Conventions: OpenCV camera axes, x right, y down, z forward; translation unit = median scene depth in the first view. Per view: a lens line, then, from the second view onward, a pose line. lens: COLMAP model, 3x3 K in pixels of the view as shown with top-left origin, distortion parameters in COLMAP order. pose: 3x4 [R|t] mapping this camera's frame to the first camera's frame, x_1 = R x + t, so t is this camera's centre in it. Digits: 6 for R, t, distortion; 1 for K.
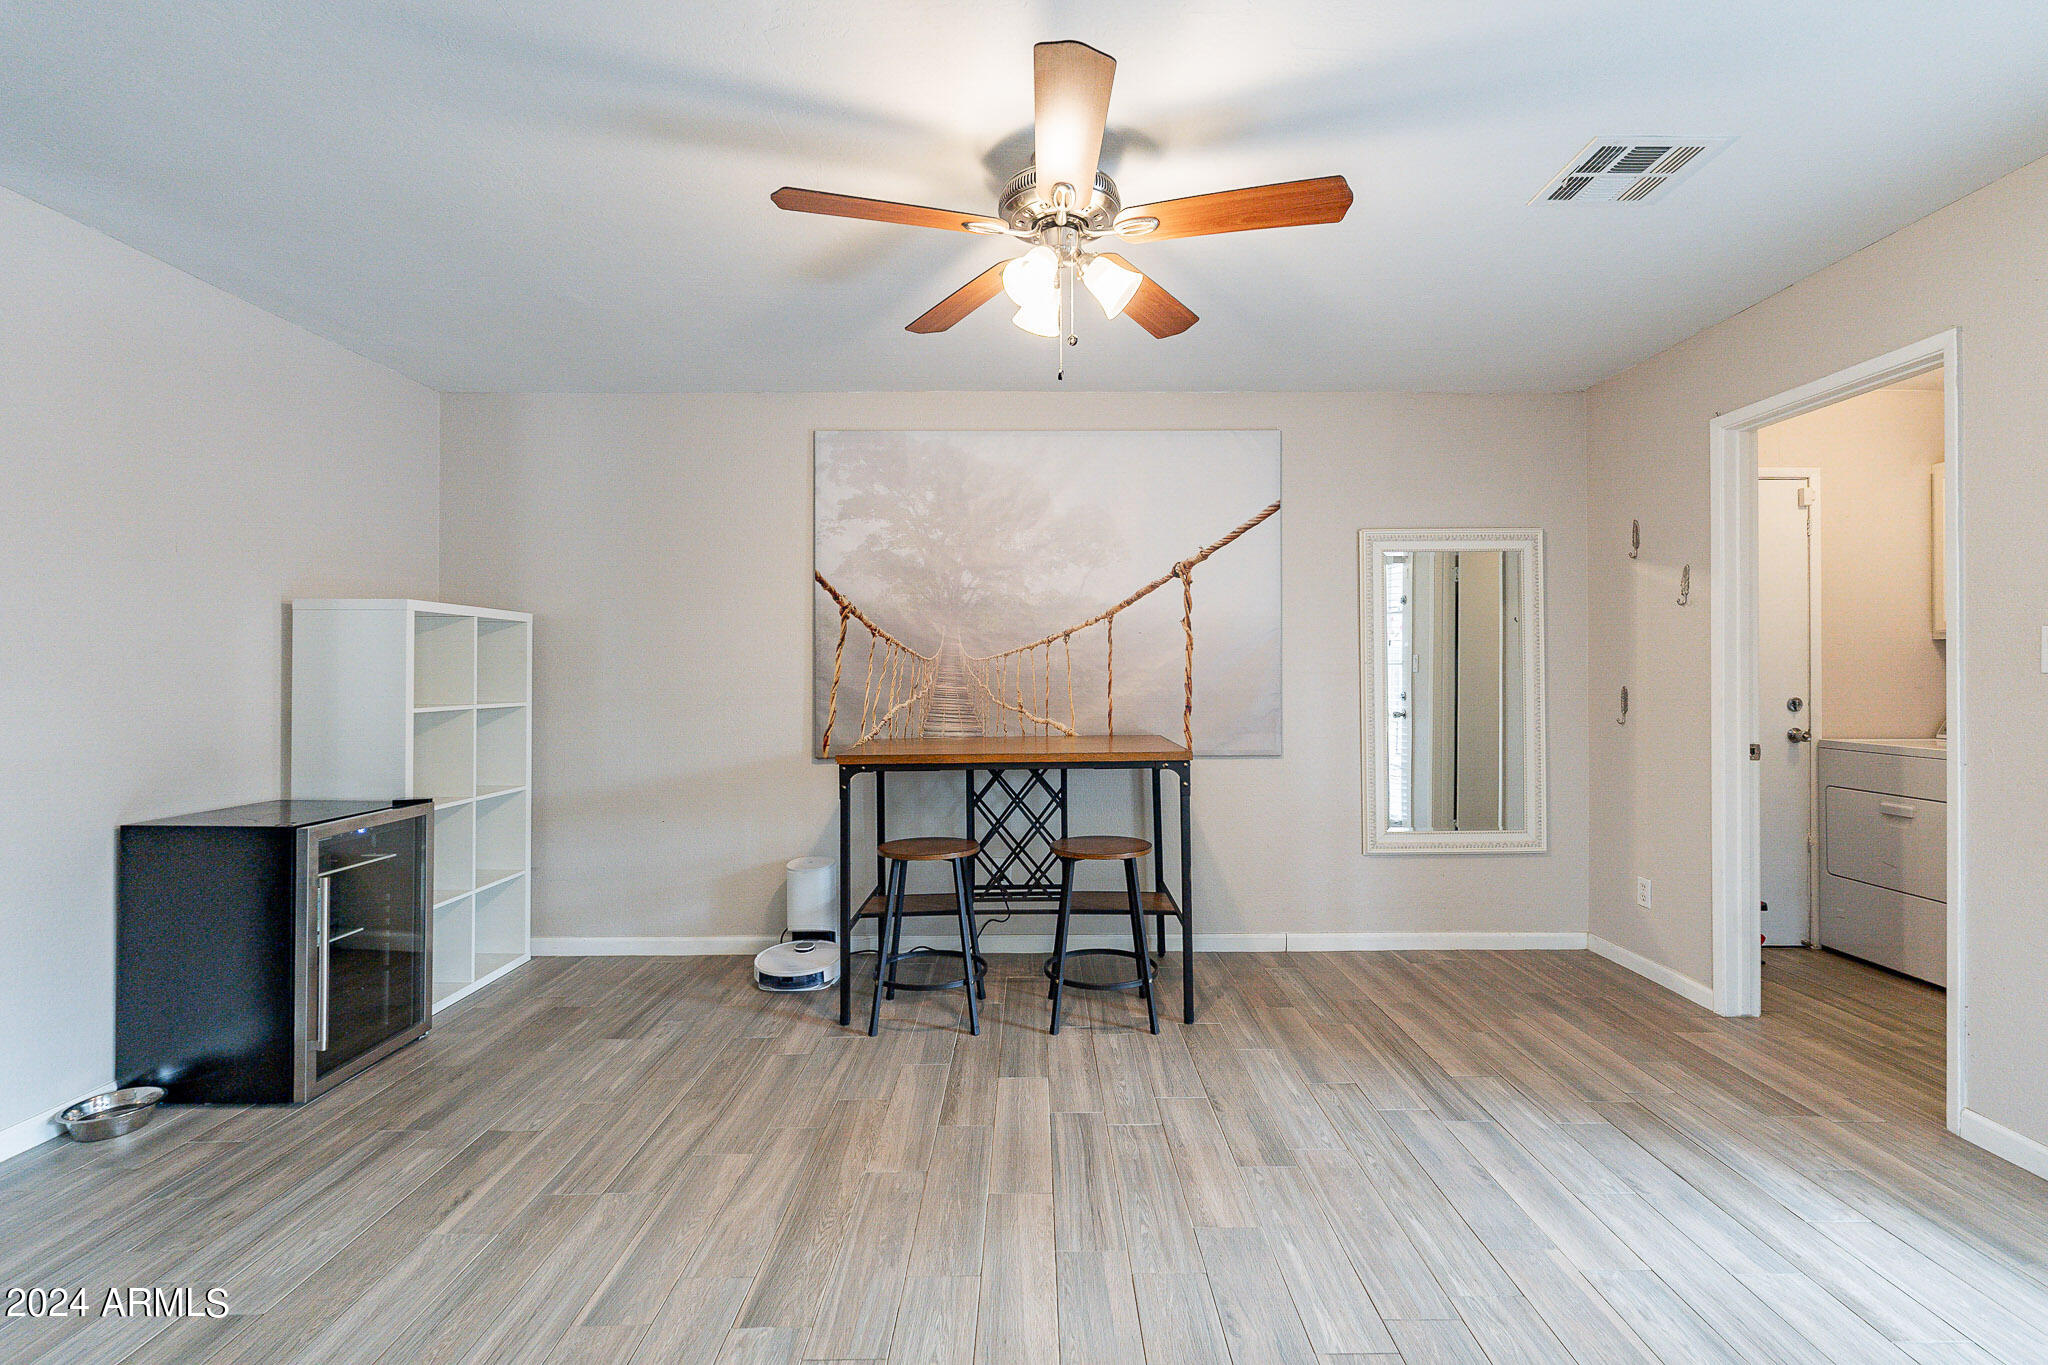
lens RADIAL K [[900.2, 0, 1023.6], [0, 900.2, 667.7], [0, 0, 1]] dist [0.003398, -0.001065]
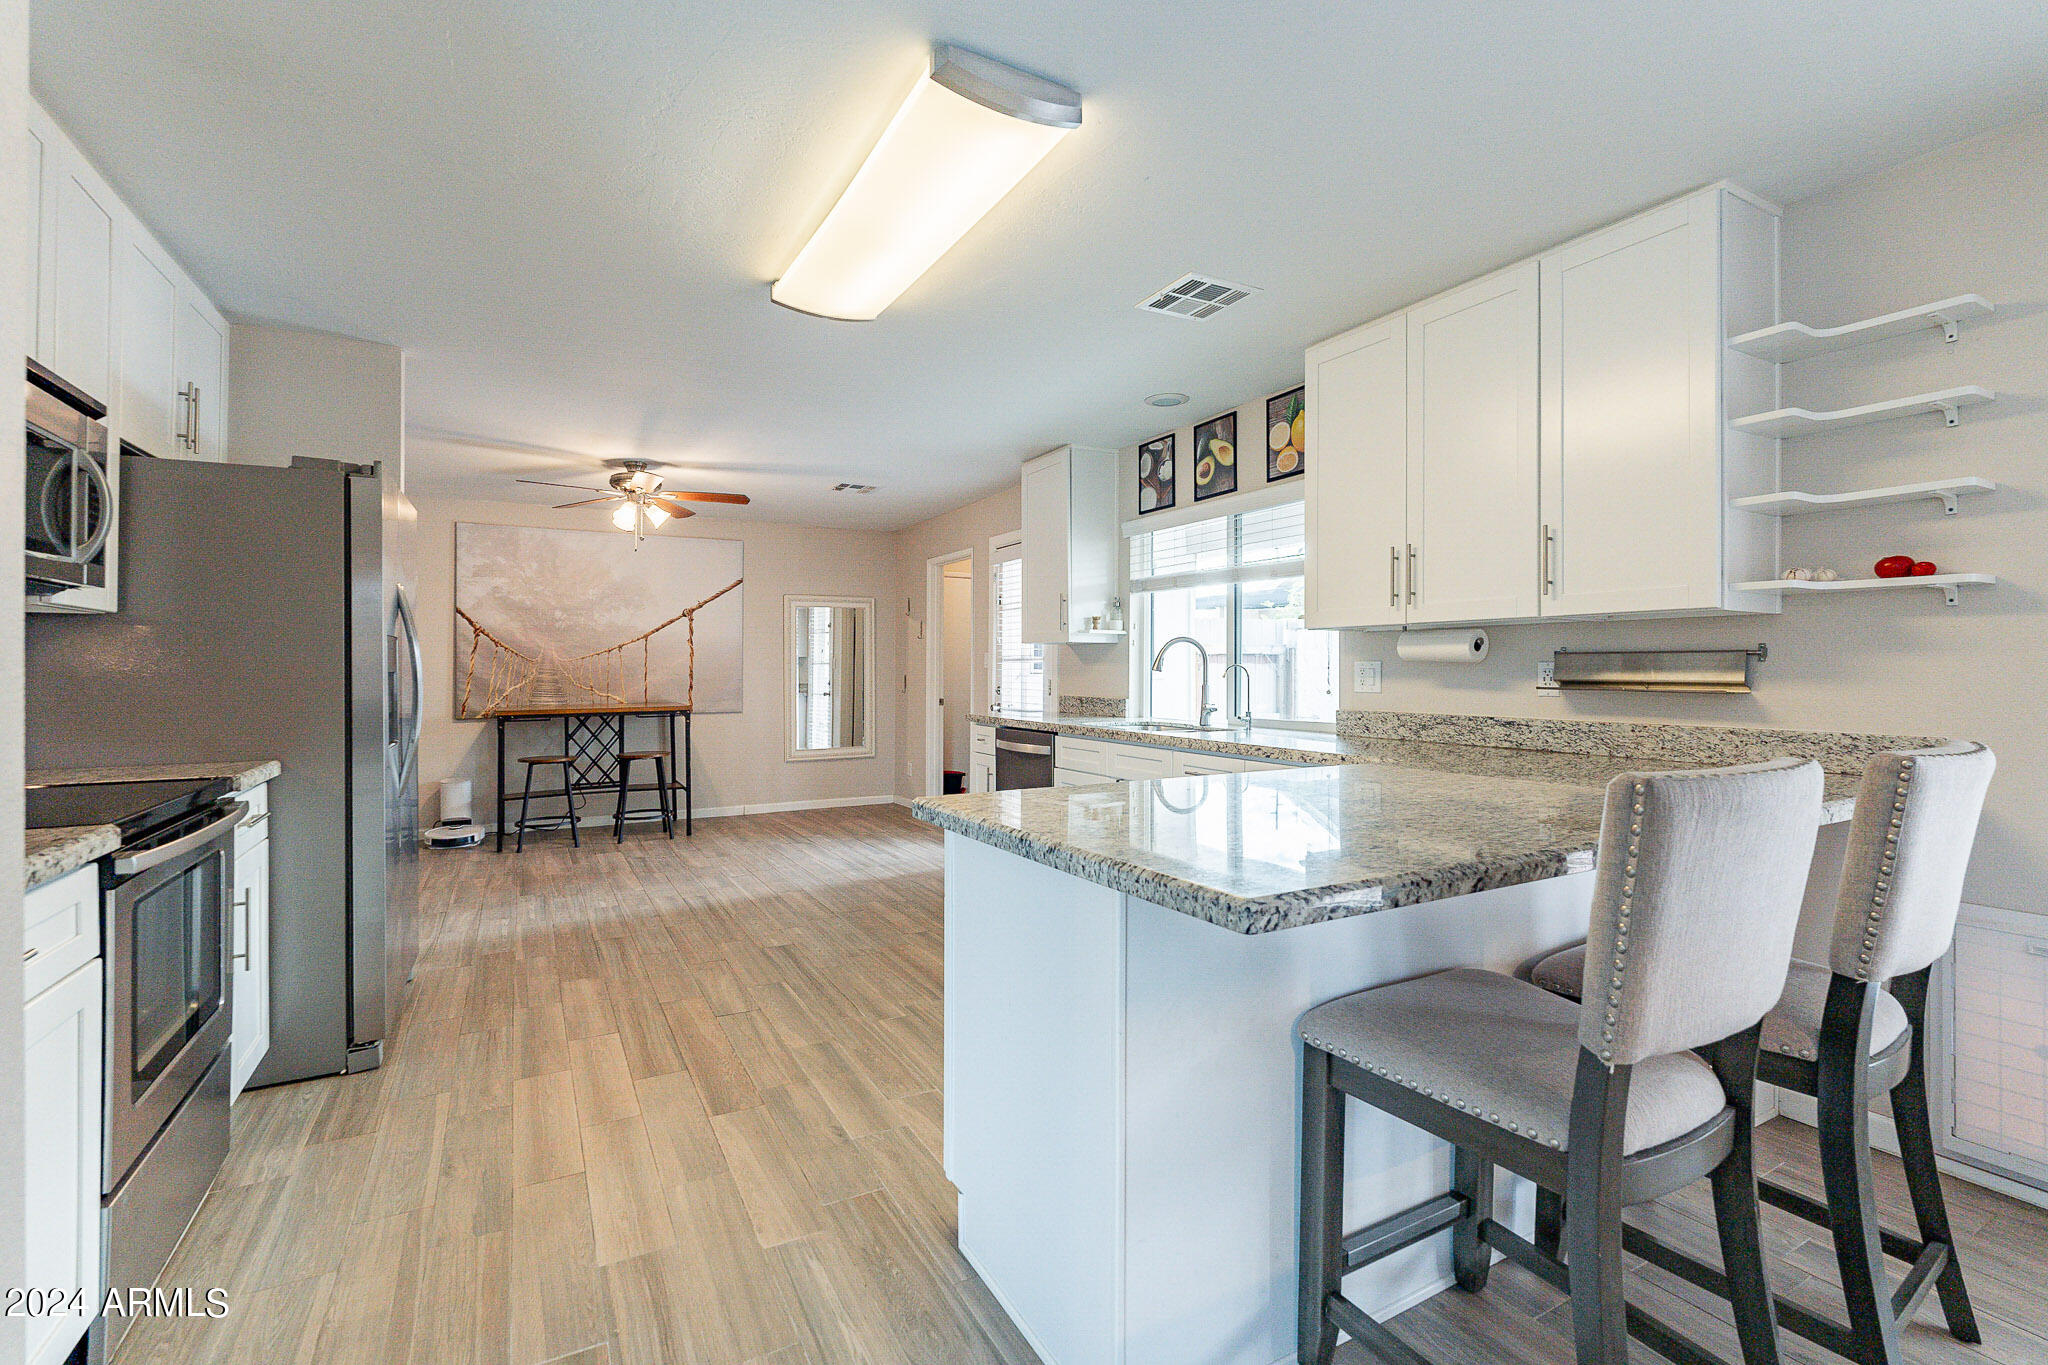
lens RADIAL K [[900.2, 0, 1018.4], [0, 900.2, 668.3], [0, 0, 1]] dist [0.003398, -0.001065]
pose [[0.871535, 0.002848, 0.490326, -0.151123], [-0.003120, 0.999995, -0.000262, 0.004086], [-0.490324, -0.001302, 0.871539, -1.025287]]
